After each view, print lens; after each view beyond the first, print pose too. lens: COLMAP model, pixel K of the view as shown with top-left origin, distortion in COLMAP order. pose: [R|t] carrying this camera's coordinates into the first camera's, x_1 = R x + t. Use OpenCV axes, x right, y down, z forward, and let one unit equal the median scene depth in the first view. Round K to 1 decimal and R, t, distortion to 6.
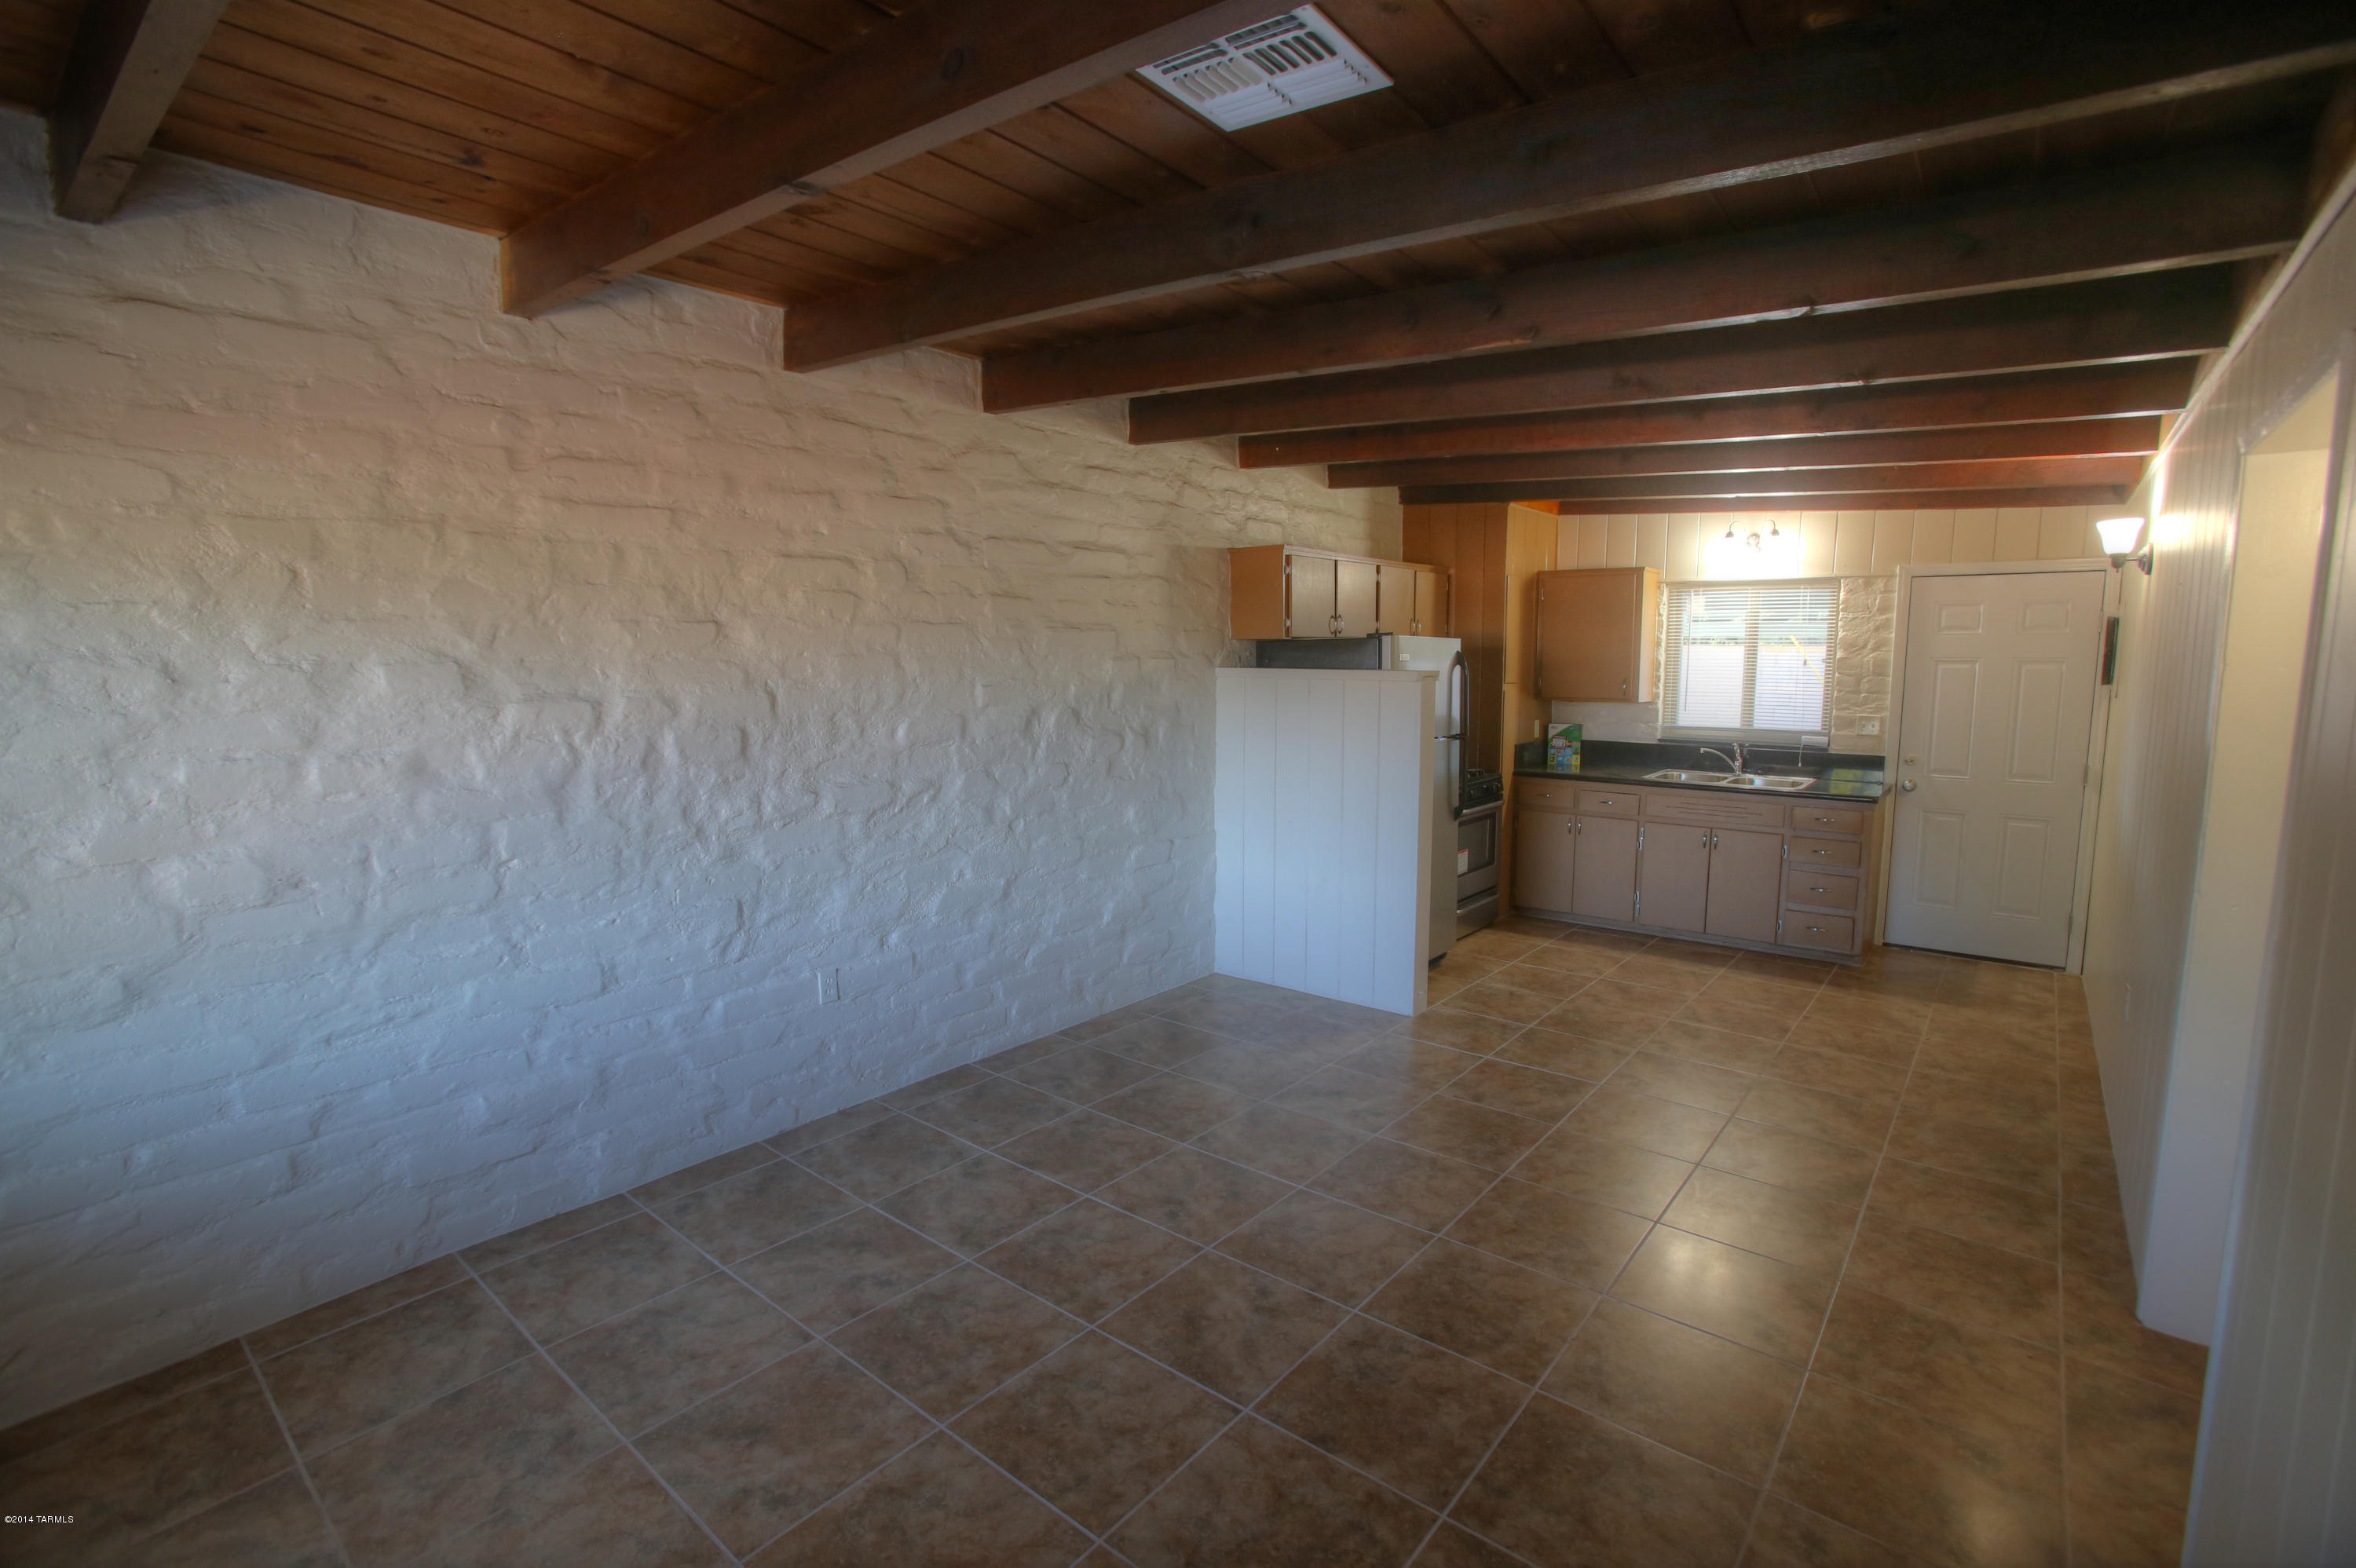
lens RADIAL K [[1096.4, 0, 1162.6], [0, 1096.4, 789.4], [0, 0, 1]] dist [-0.082029, 0.030264]
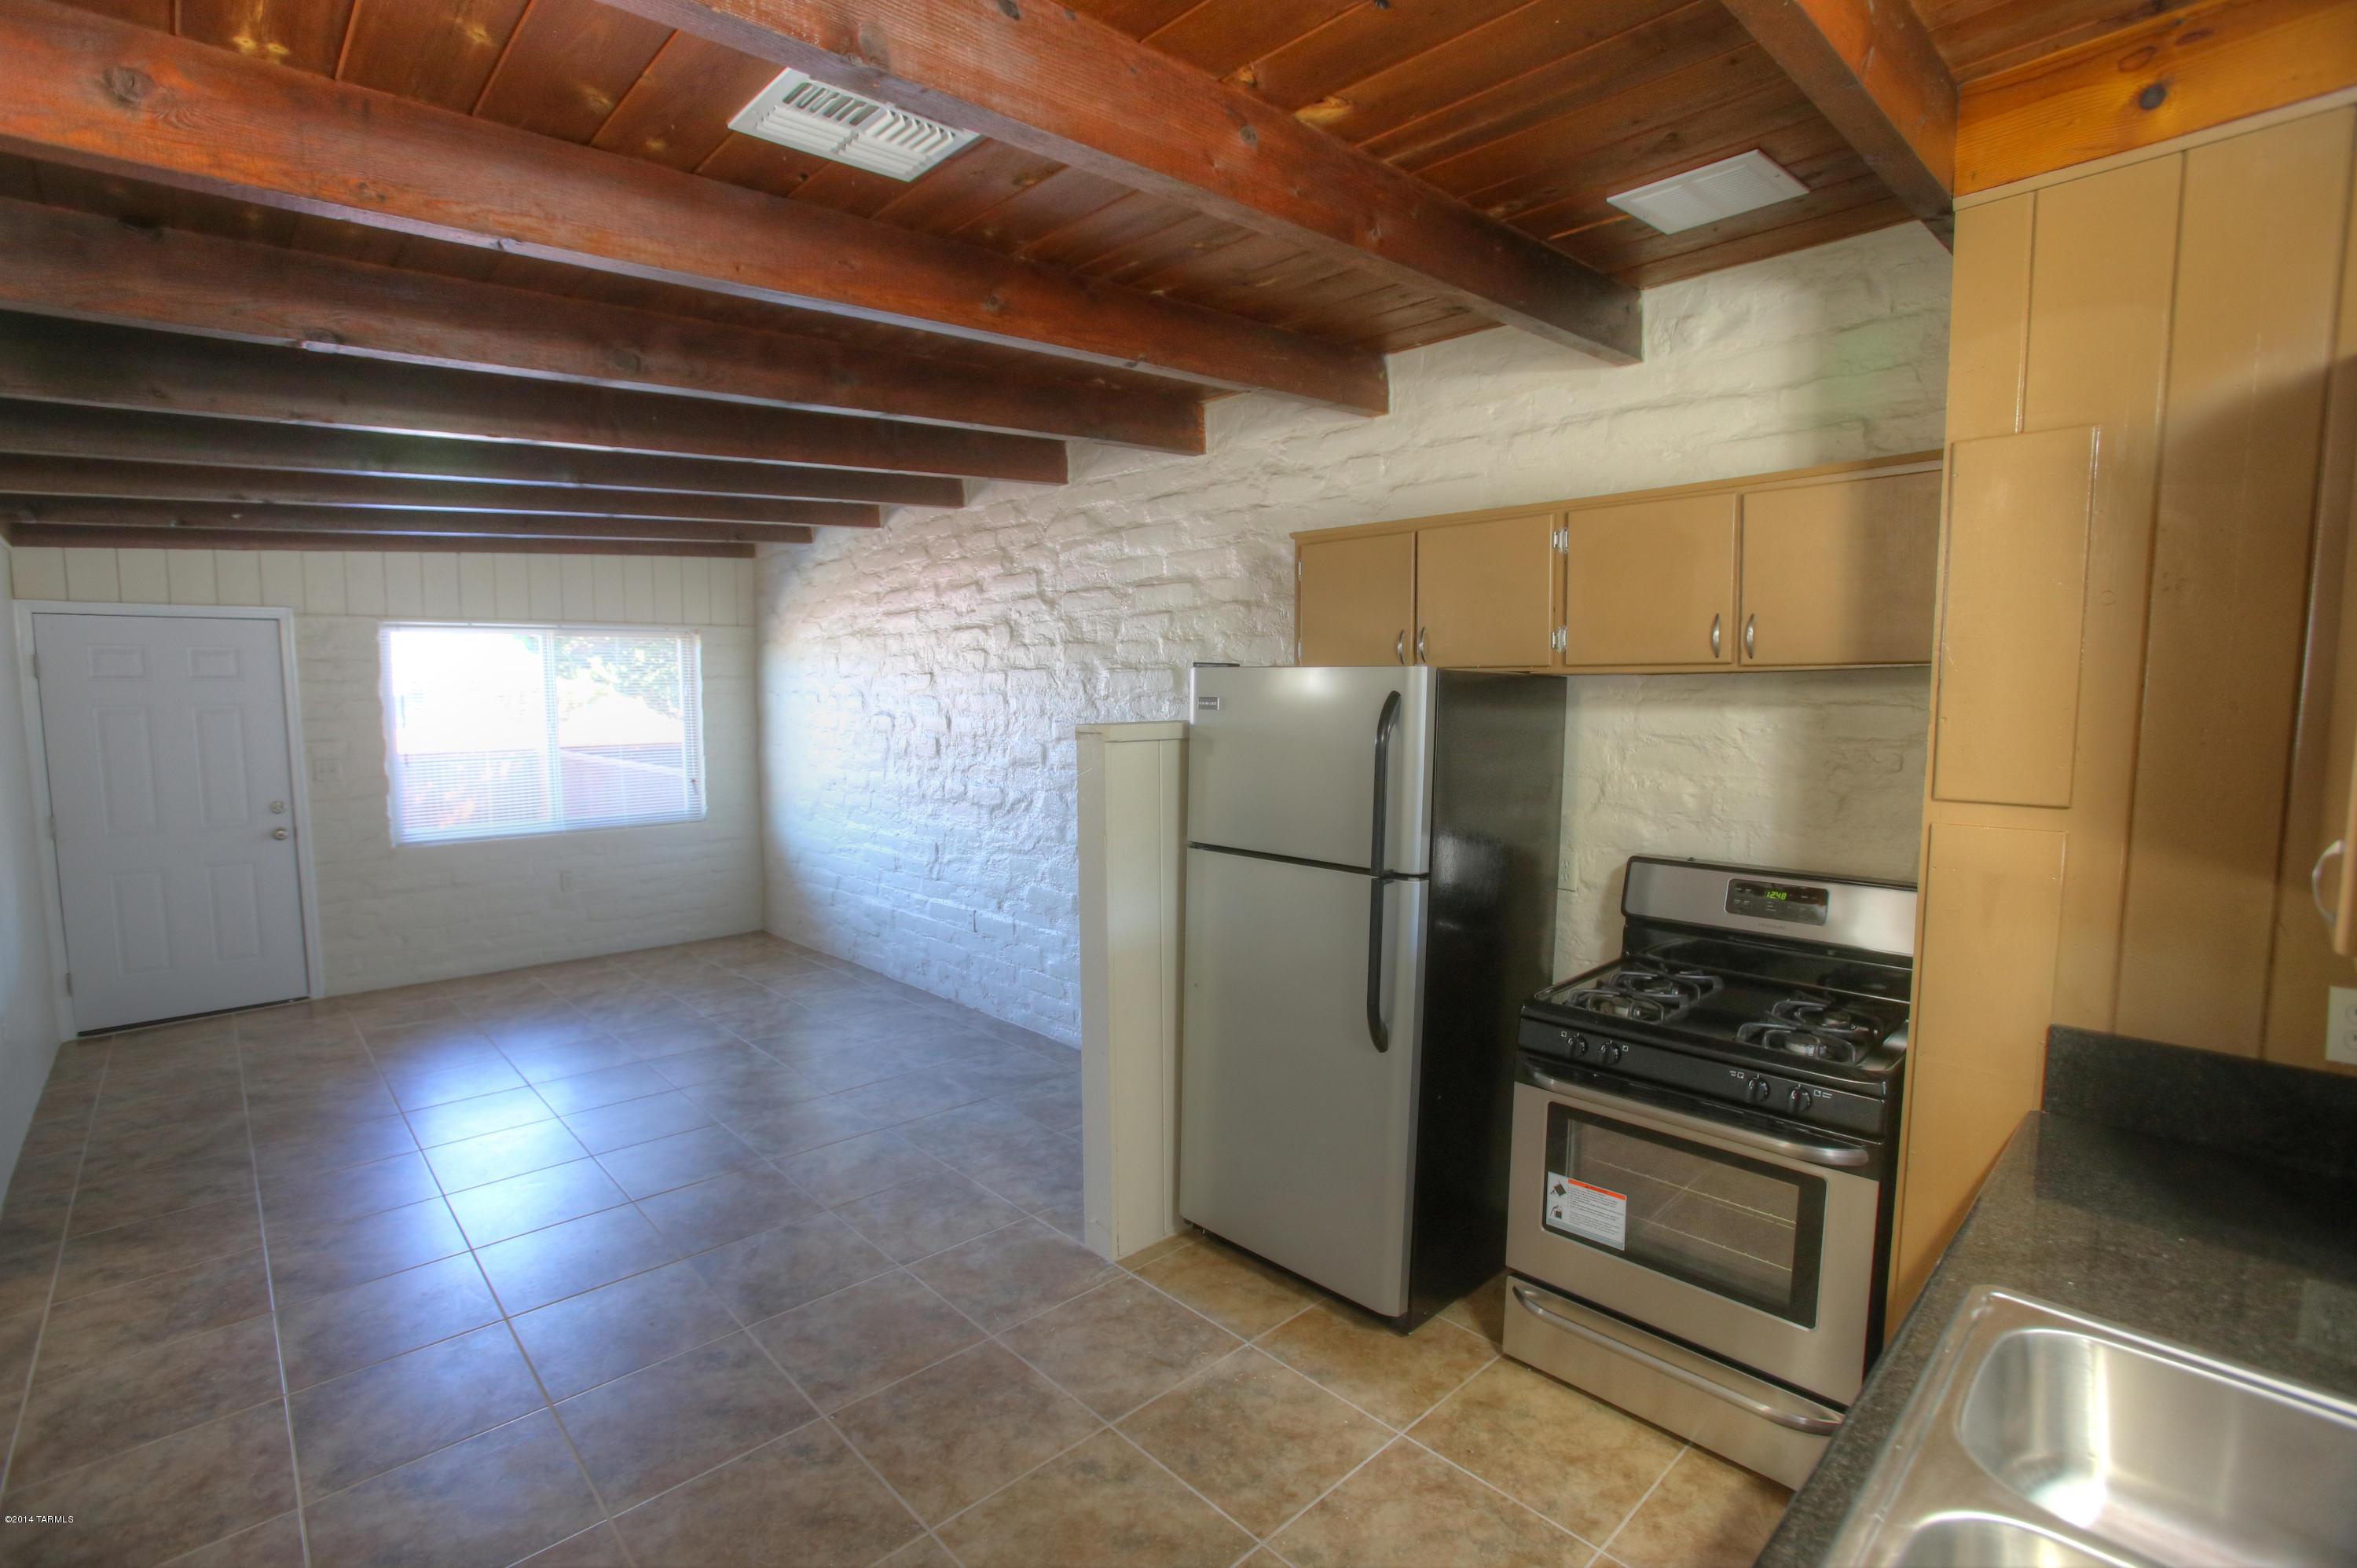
lens RADIAL K [[1096.9, 0, 1163.1], [0, 1096.9, 789.4], [0, 0, 1]] dist [-0.082029, 0.030264]
pose [[-0.135112, 0.093010, -0.986455, 0.831642], [-0.119444, 0.986795, 0.109402, -0.139467], [0.983605, 0.132608, -0.122218, 1.073983]]
